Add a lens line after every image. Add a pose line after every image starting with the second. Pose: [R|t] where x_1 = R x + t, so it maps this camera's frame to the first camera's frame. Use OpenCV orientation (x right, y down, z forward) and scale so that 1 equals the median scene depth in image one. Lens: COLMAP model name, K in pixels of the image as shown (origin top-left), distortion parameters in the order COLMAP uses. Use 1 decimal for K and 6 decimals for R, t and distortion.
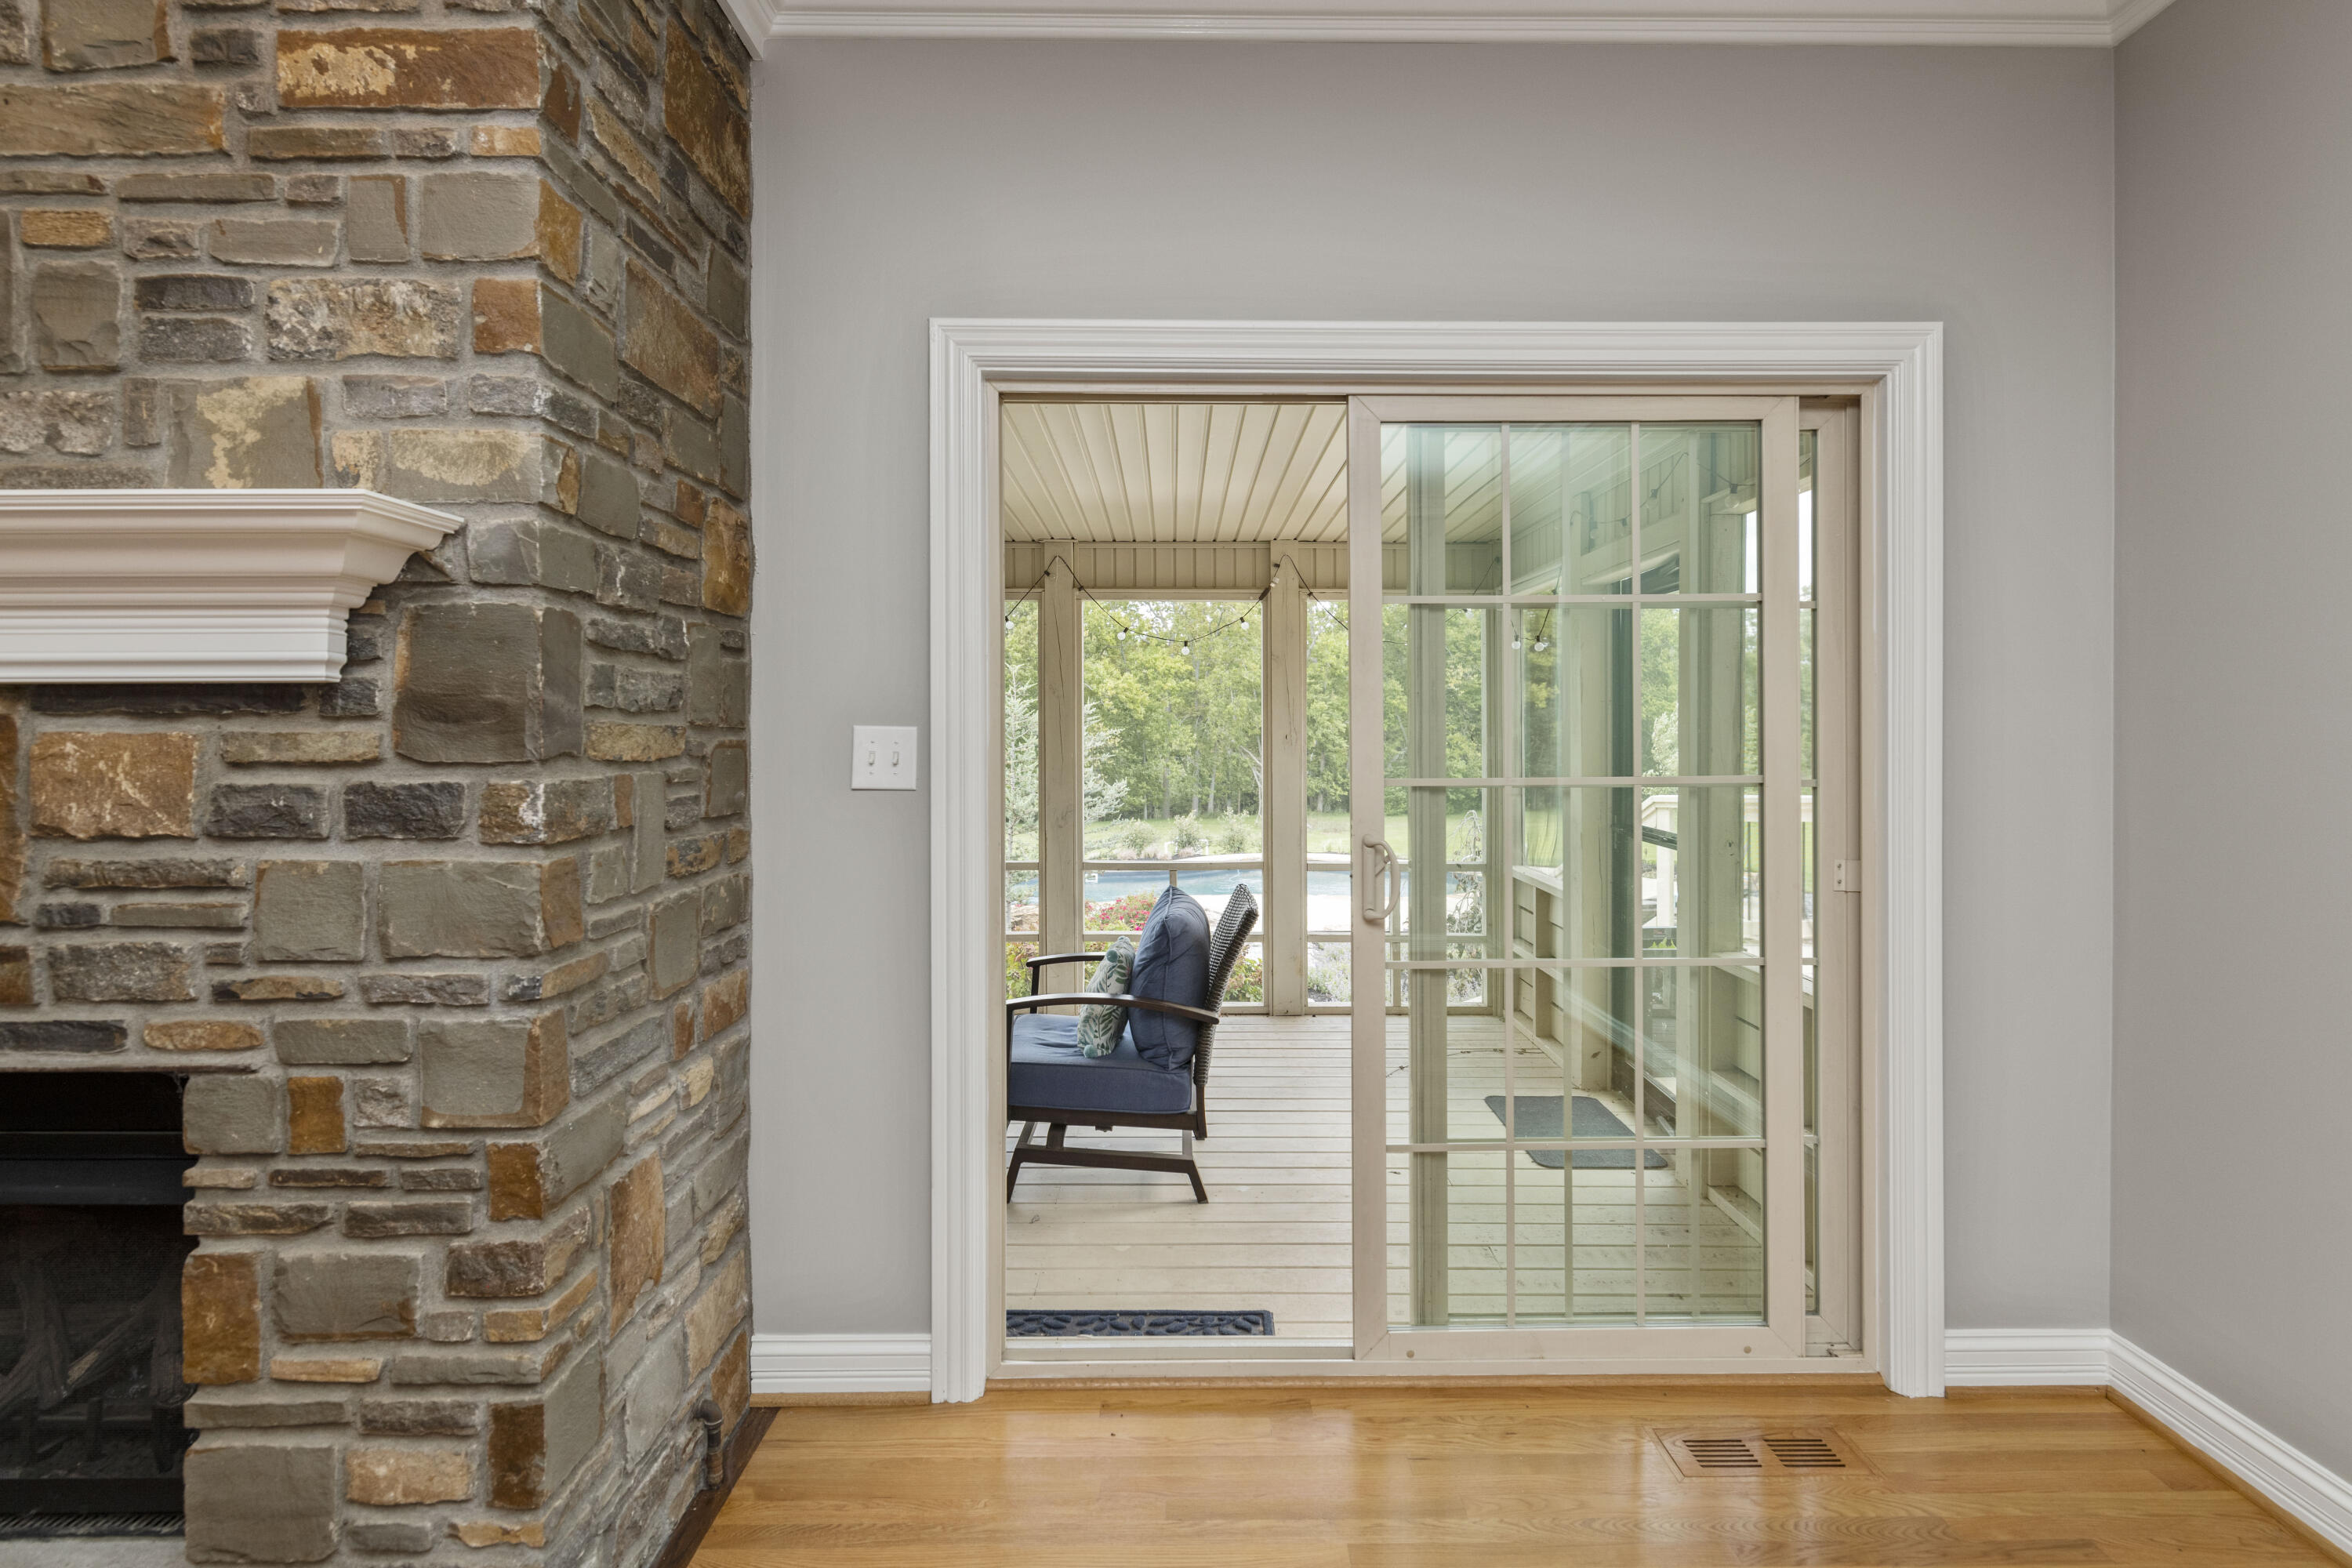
lens RADIAL K [[1149.5, 0, 1182.3], [0, 1149.5, 741.6], [0, 0, 1]] dist [-0.004678, -0.000474]
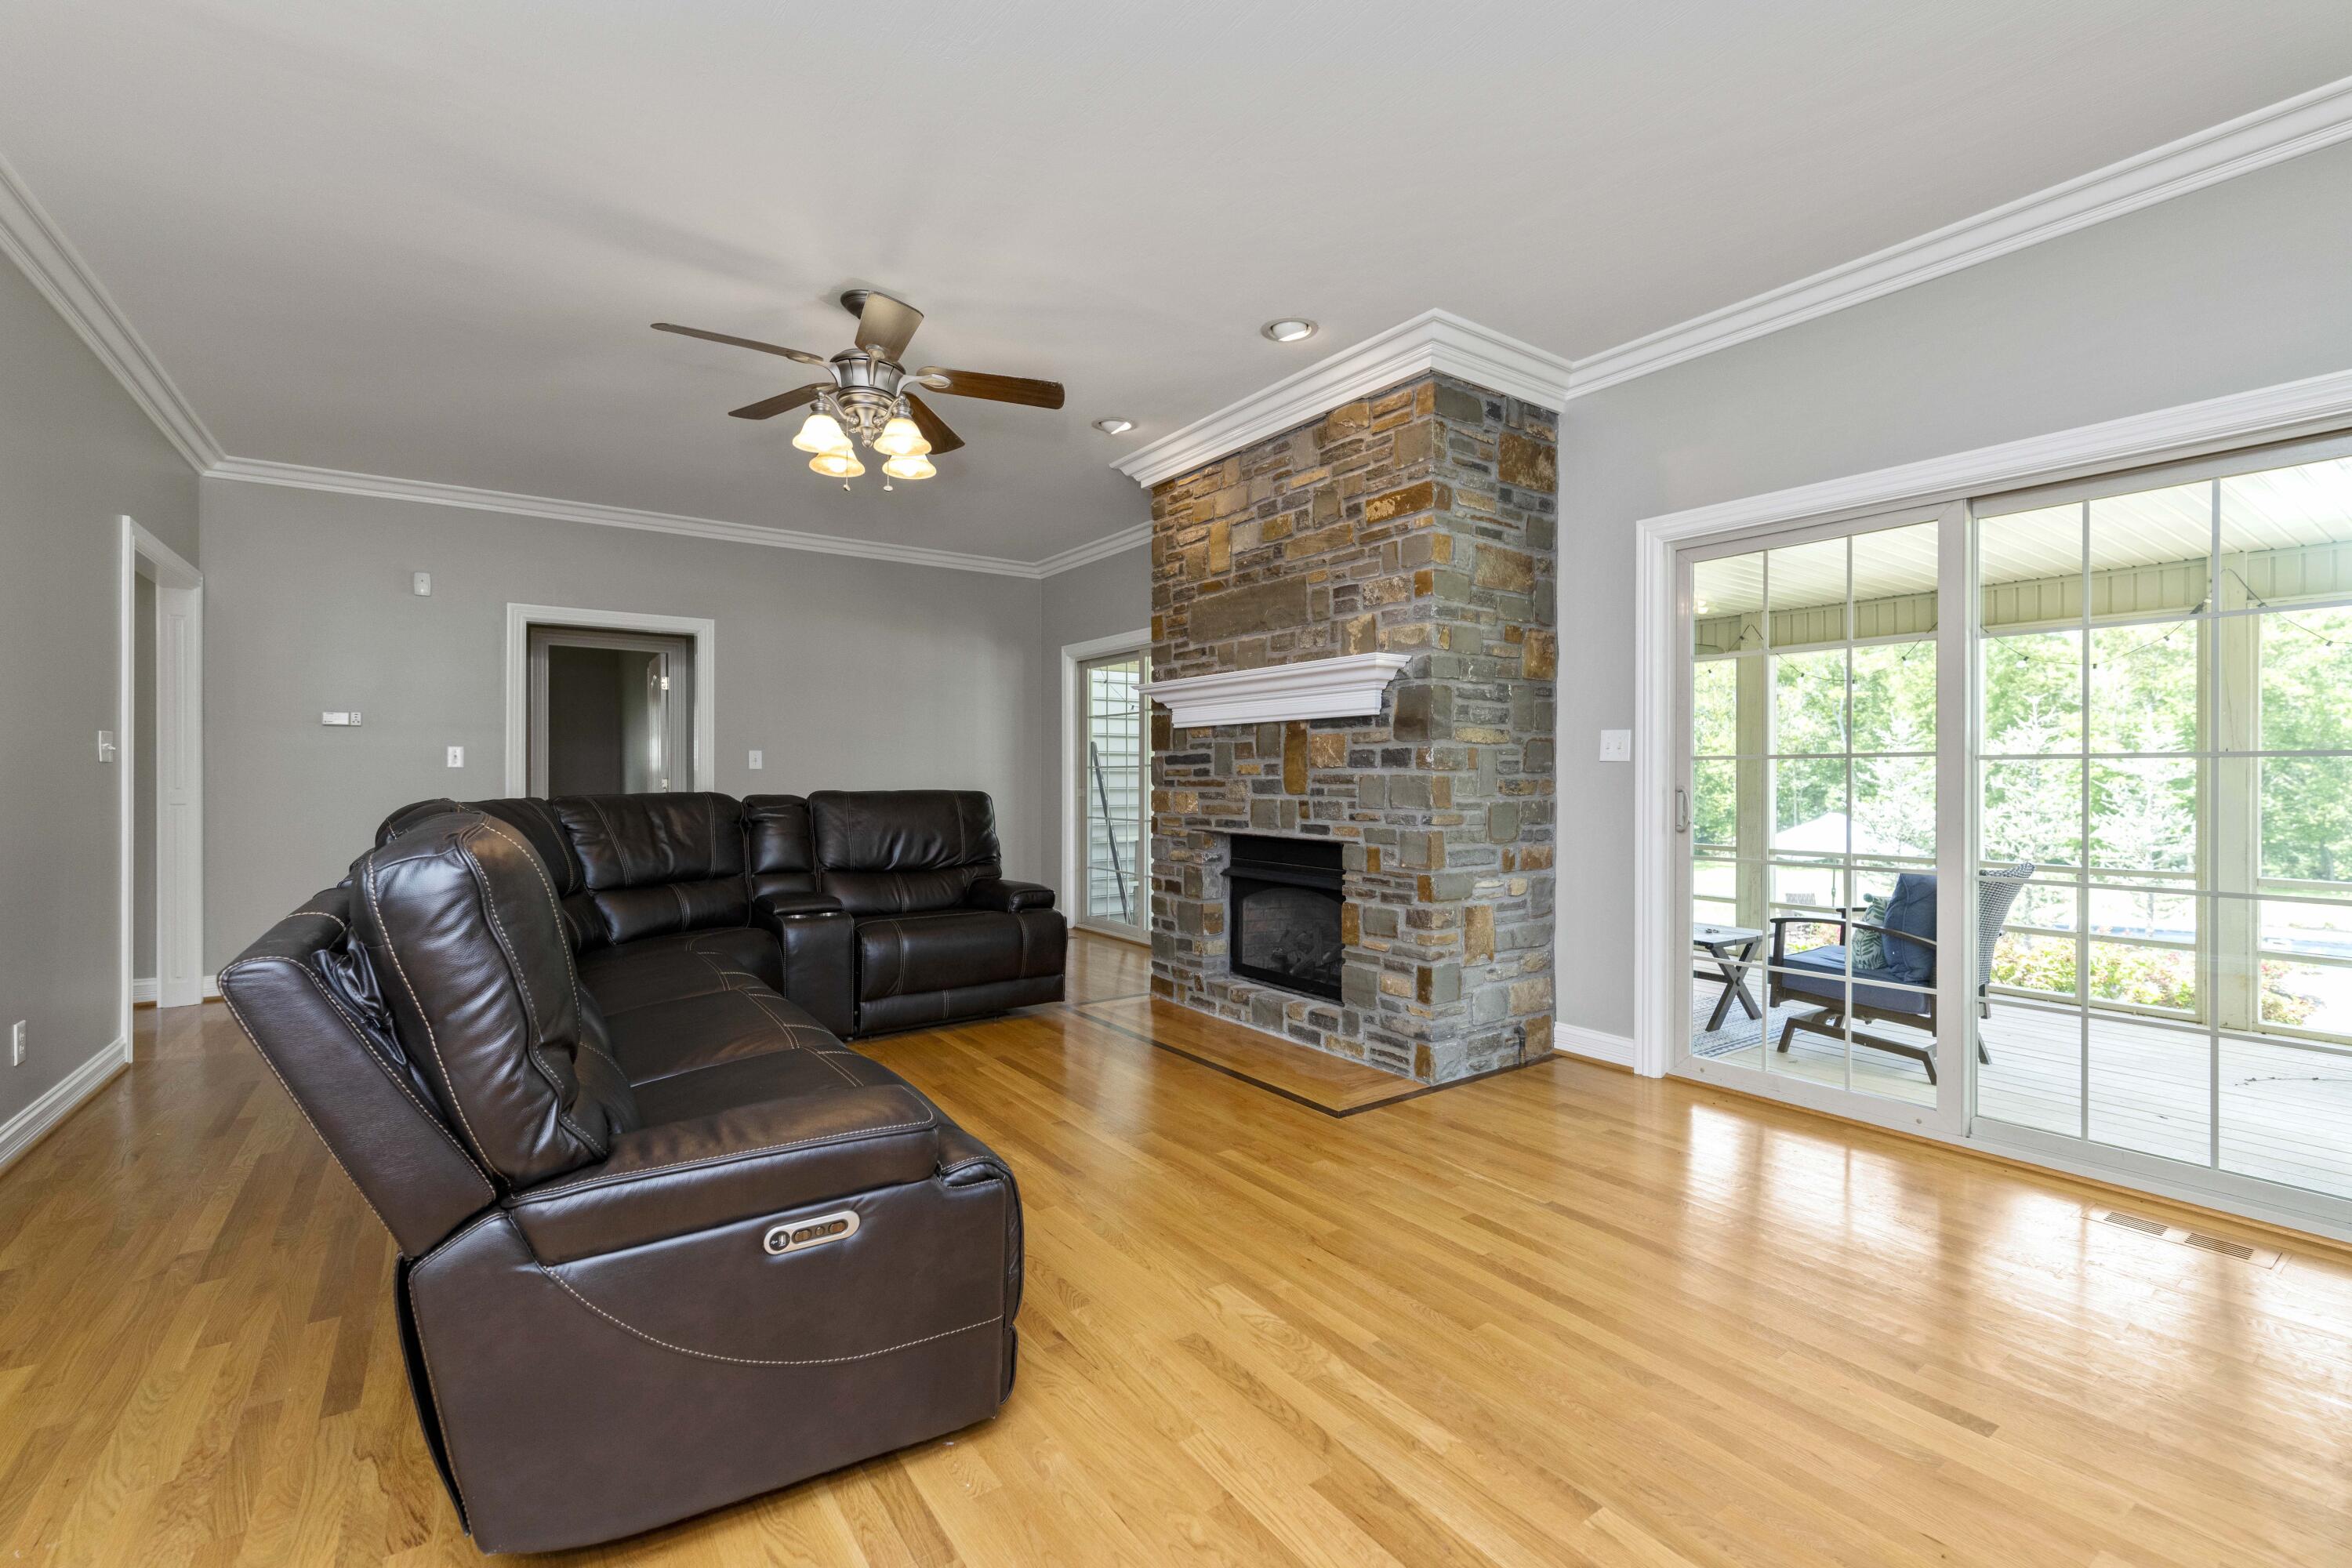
lens RADIAL K [[1025.1, 0, 1176.0], [0, 1025.1, 784.0], [0, 0, 1]] dist [-0.000769, 0.000036]
pose [[0.564135, 0.010573, -0.825615, 1.163383], [-0.005391, 0.999944, 0.009122, 0.108082], [0.825665, -0.000695, 0.564161, -0.939148]]
